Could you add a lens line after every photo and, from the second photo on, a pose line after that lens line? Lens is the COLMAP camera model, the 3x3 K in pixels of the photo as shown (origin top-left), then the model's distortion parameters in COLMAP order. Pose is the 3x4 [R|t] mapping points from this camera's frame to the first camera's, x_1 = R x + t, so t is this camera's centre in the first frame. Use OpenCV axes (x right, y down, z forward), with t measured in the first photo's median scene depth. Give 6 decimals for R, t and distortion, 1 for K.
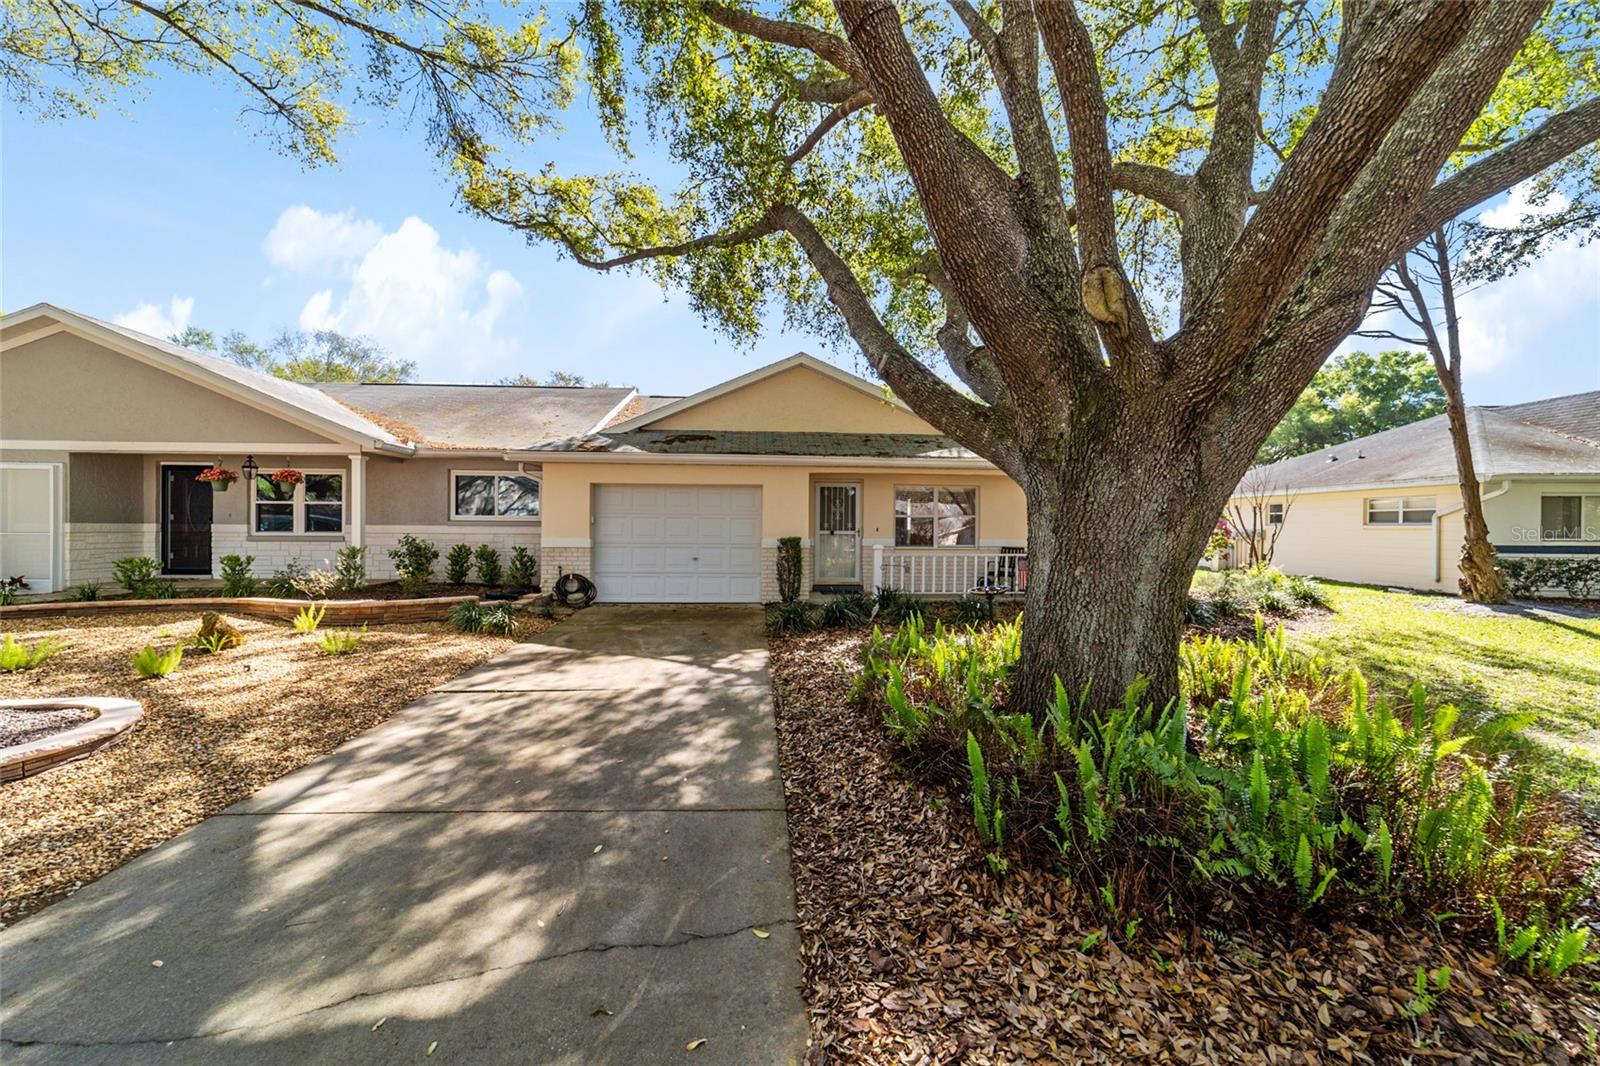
lens RADIAL K [[620.1, 0, 800.0], [0, 620.1, 533.0], [0, 0, 1]] dist [-0.013624, 0.007484]
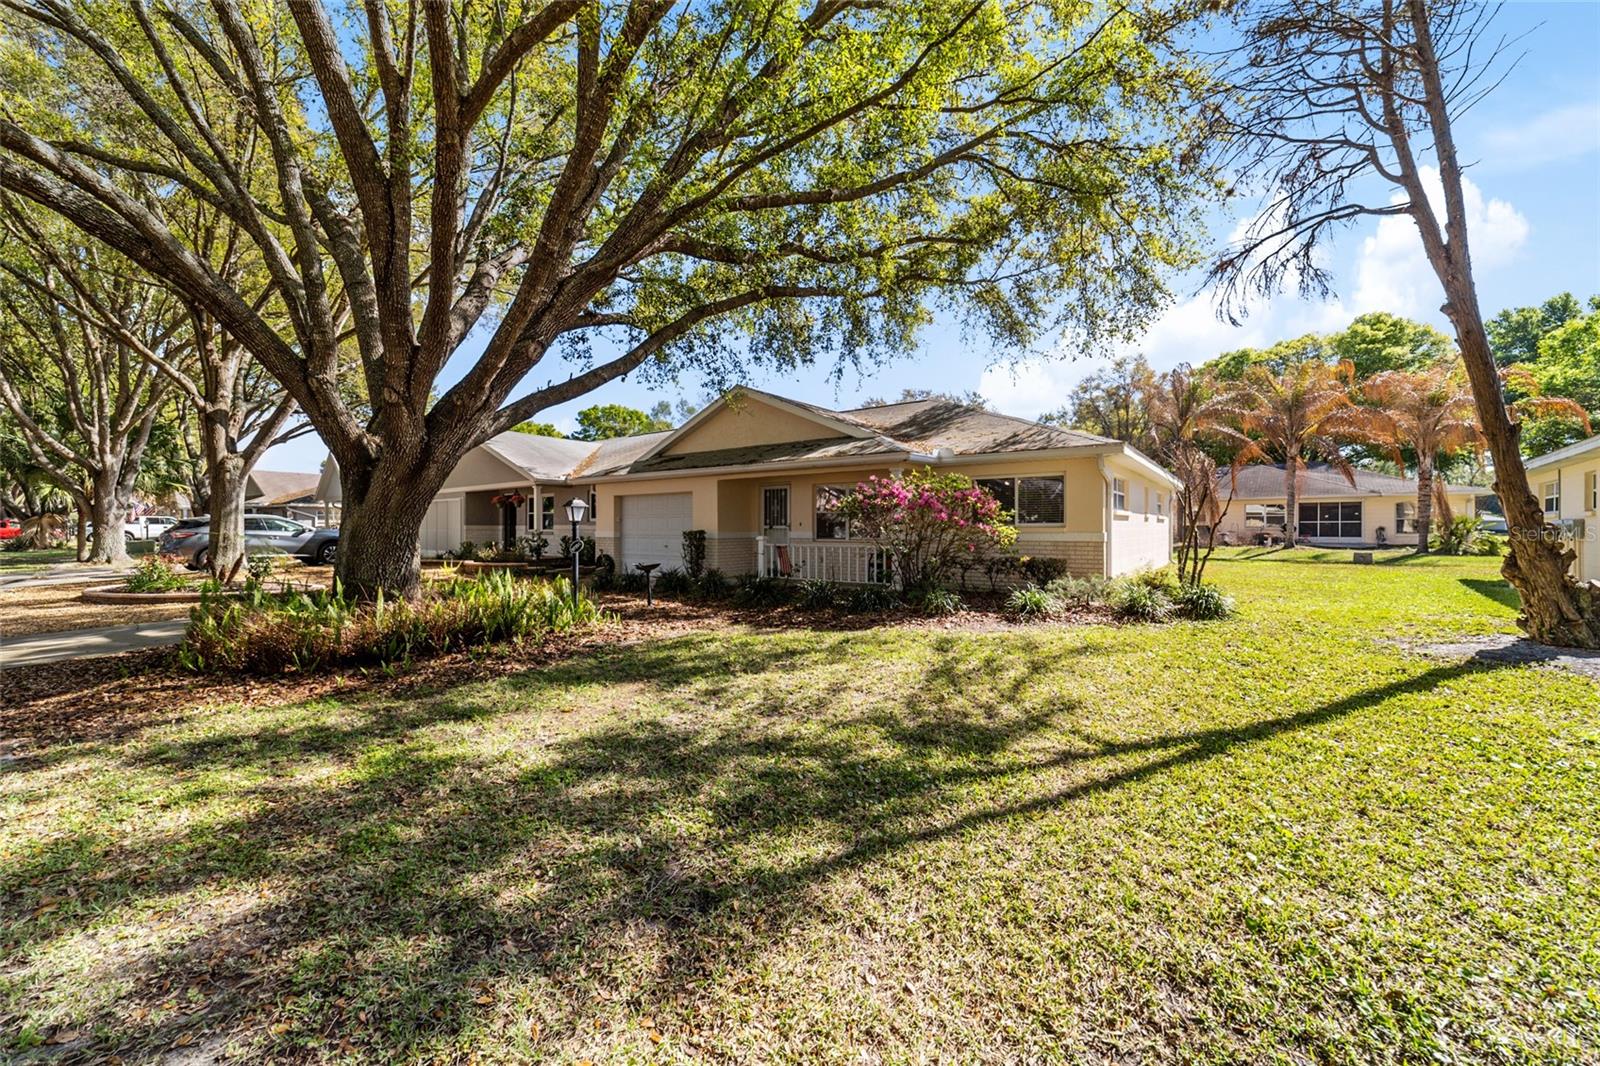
lens RADIAL K [[620.1, 0, 800.0], [0, 620.1, 533.0], [0, 0, 1]] dist [-0.013624, 0.007484]
pose [[0.760033, -0.006990, -0.649847, 0.969440], [-0.000591, 0.999934, -0.011447, 0.027408], [0.649885, 0.009084, 0.759979, 0.135052]]
